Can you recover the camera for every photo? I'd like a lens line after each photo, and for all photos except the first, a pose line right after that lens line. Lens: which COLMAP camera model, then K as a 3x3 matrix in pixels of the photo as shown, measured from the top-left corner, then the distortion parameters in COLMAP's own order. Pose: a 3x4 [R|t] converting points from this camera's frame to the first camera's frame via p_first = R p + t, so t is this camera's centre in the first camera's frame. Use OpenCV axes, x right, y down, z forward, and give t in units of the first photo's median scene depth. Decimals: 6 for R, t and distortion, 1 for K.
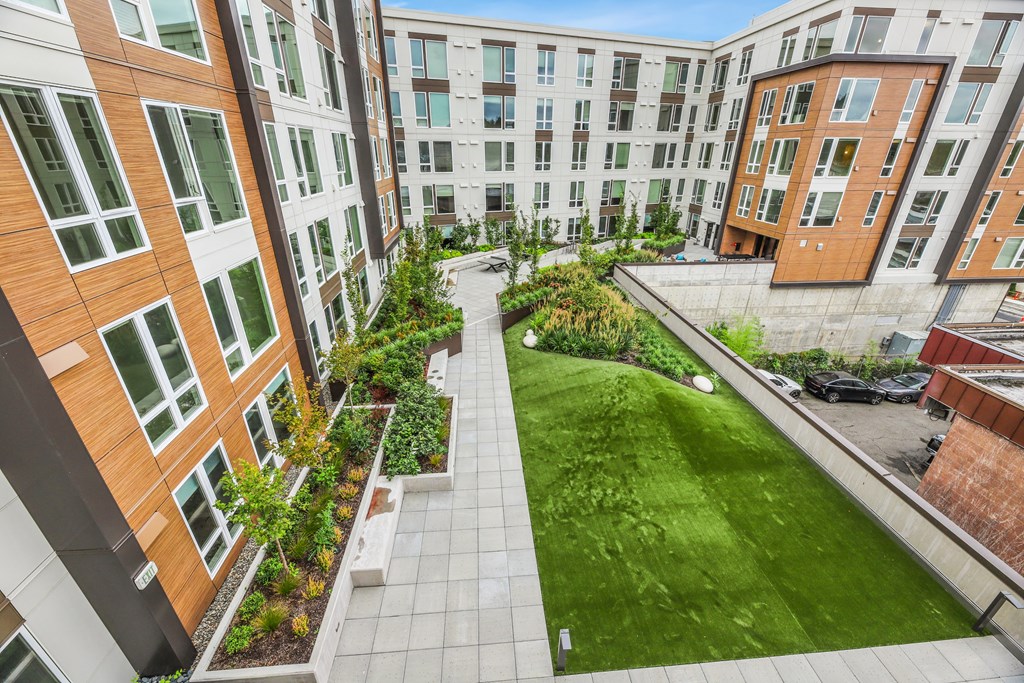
lens RADIAL K [[415.6, 0, 510.1], [0, 415.6, 351.2], [0, 0, 1]] dist [0.002433, -0.002735]
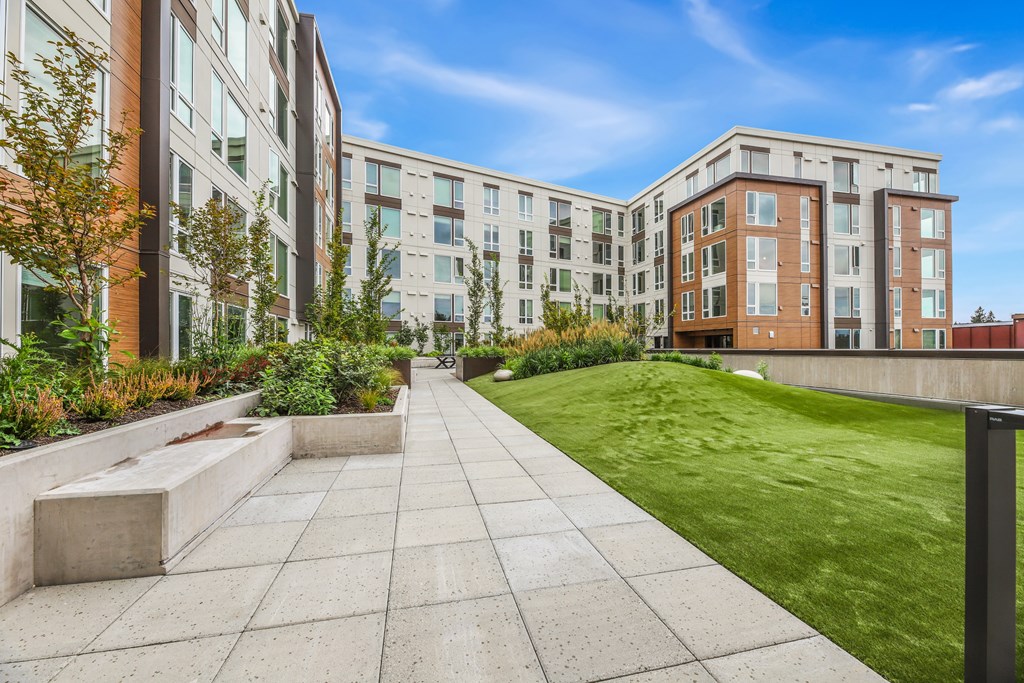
lens RADIAL K [[415.6, 0, 511.0], [0, 415.6, 348.3], [0, 0, 1]] dist [0.002433, -0.002735]
pose [[0.988615, -0.004941, 0.150388, -0.032269], [0.070470, 0.898277, -0.433742, 0.164541], [-0.132947, 0.439401, 0.888398, 0.190314]]
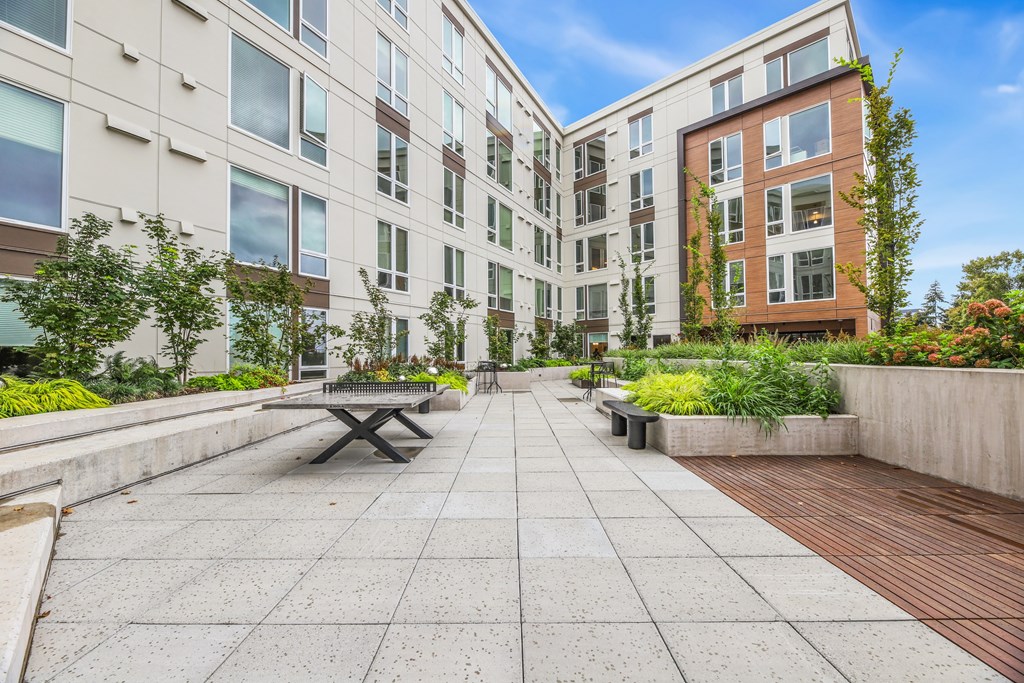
lens RADIAL K [[415.6, 0, 505.1], [0, 415.6, 336.6], [0, 0, 1]] dist [0.002433, -0.002735]
pose [[0.761164, 0.021236, 0.648212, -0.109475], [0.294403, 0.879244, -0.374508, -0.162390], [-0.577890, 0.475897, 0.662997, 0.862324]]
